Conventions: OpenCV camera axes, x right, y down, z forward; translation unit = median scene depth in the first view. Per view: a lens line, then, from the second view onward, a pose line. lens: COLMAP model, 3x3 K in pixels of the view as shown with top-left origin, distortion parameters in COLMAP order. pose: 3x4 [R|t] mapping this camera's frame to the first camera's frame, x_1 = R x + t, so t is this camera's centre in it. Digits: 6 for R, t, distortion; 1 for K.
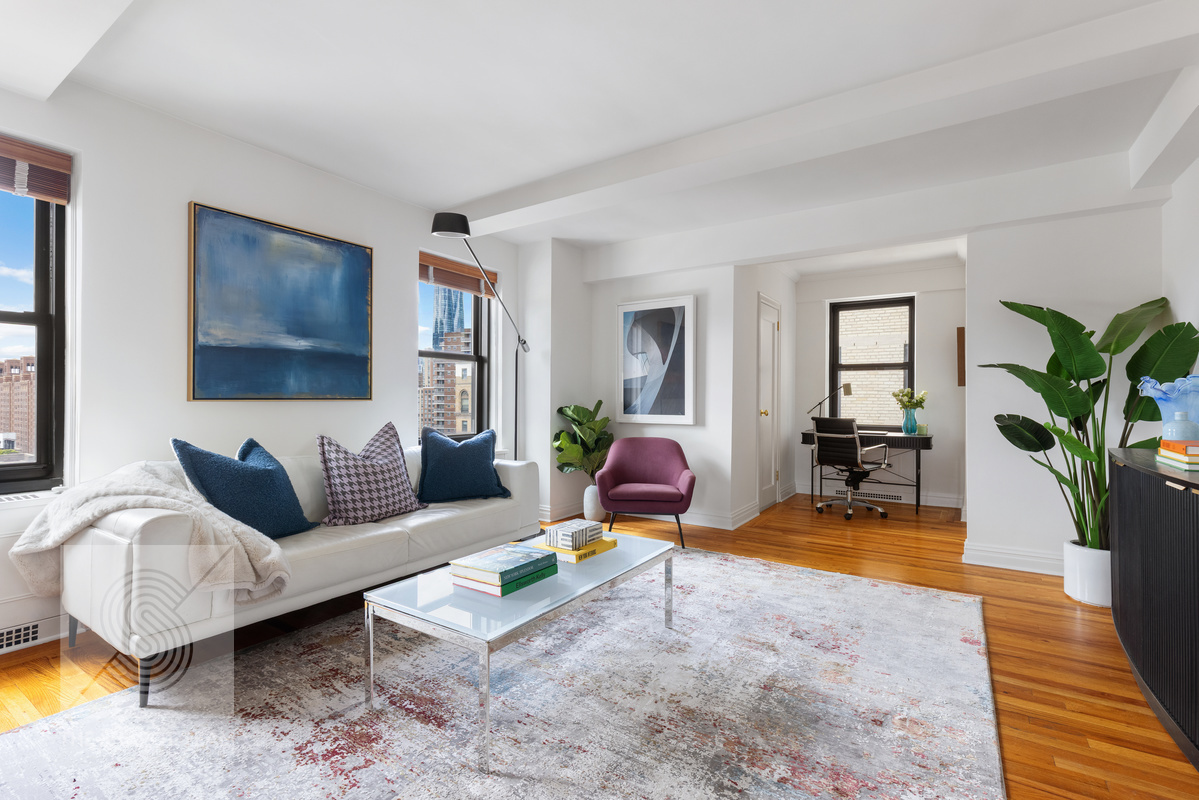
lens RADIAL K [[542.2, 0, 599.5], [0, 542.2, 400.0], [0, 0, 1]] dist [0.000436, 0.000035]
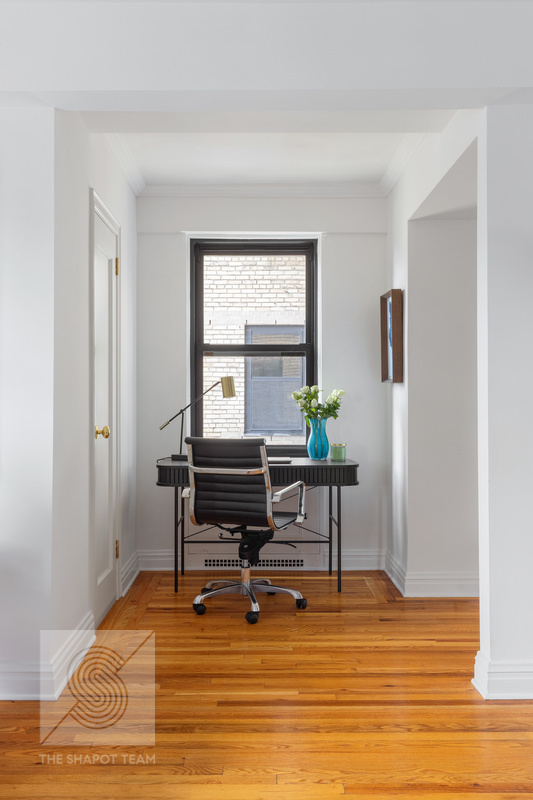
lens RADIAL K [[790.7, 0, 266.5], [0, 790.7, 400.0], [0, 0, 1]] dist [0.014982, 0.012920]
pose [[0.833246, -0.003781, 0.552890, 0.024099], [0.006466, 0.999975, -0.002906, -0.002809], [-0.552865, 0.005996, 0.833249, 0.284393]]
